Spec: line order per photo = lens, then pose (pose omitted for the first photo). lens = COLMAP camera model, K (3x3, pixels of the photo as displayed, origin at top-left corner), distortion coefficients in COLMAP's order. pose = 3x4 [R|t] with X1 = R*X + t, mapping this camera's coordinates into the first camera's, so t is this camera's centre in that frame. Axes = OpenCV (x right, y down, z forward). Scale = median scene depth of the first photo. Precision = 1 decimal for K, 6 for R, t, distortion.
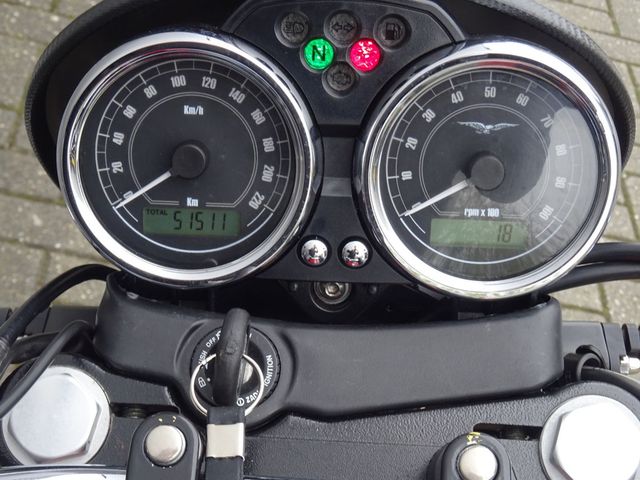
lens RADIAL K [[1154.8, 0, 318.2], [0, 1154.8, 239.8], [0, 0, 1]] dist [0.027004, 0.000000]
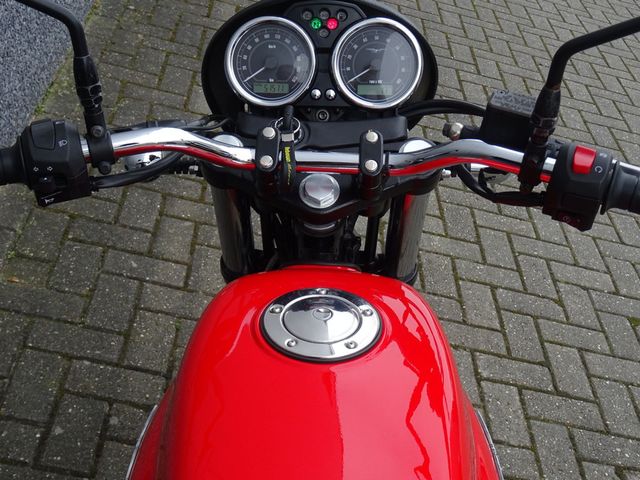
lens RADIAL K [[953.0, 0, 322.5], [0, 953.0, 240.5], [0, 0, 1]] dist [0.049380, 0.000000]
pose [[0.999731, -0.016856, 0.015953, -0.029793], [0.019337, 0.985084, -0.170983, 0.742411], [-0.012833, 0.171246, 0.985145, -1.195517]]
